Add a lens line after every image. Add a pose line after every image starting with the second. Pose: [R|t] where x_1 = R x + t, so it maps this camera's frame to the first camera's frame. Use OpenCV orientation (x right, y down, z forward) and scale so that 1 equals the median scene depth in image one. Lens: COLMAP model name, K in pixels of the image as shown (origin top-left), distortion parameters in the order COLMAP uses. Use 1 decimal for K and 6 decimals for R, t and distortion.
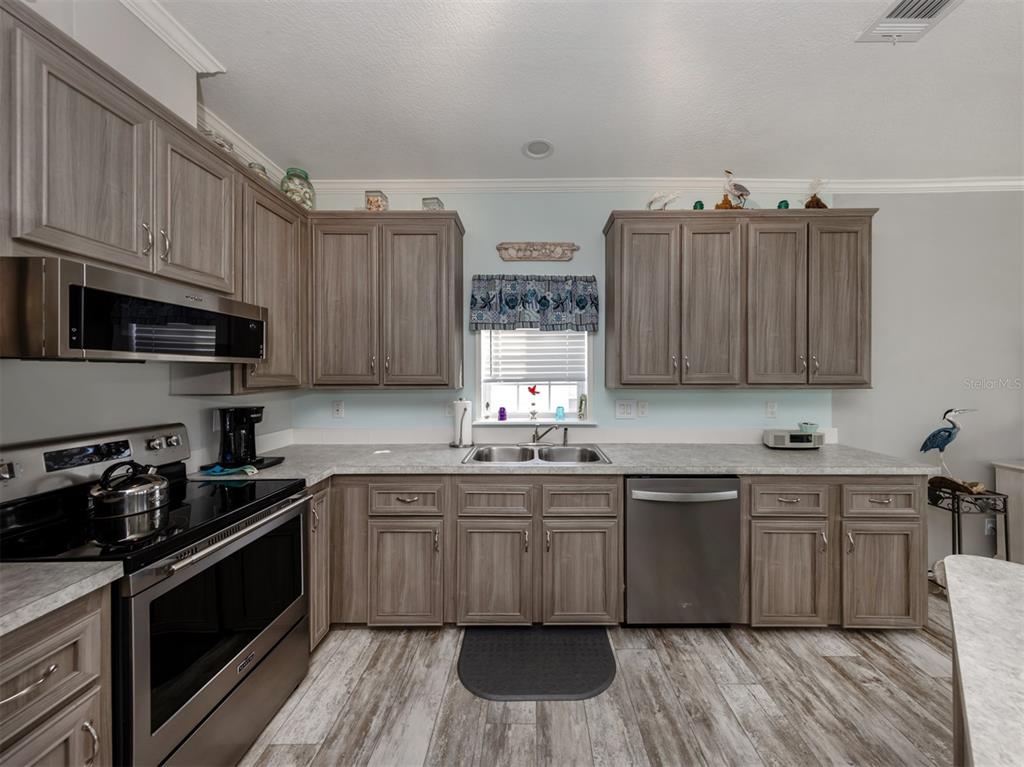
lens RADIAL K [[380.7, 0, 527.2], [0, 380.7, 366.9], [0, 0, 1]] dist [0.011961, -0.002825]
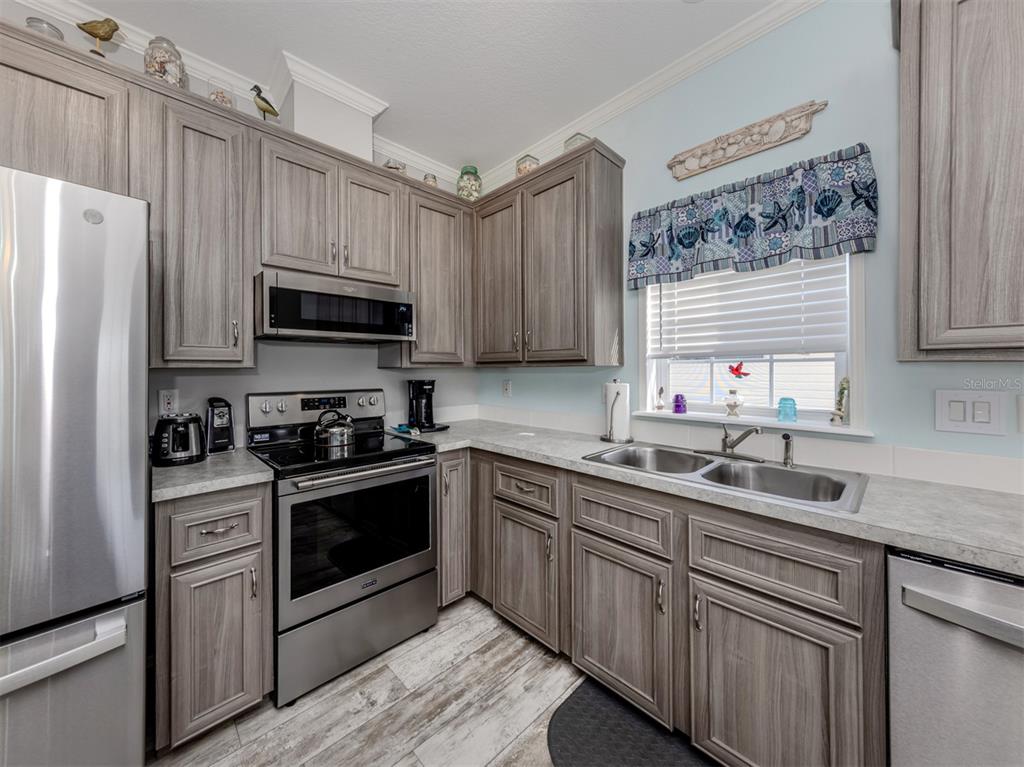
lens RADIAL K [[380.7, 0, 477.3], [0, 380.7, 368.3], [0, 0, 1]] dist [0.011961, -0.002825]
pose [[0.655306, -0.004511, -0.755350, 0.248220], [0.014808, 0.999867, 0.006876, 0.055175], [0.755218, -0.015691, 0.655286, 0.299609]]
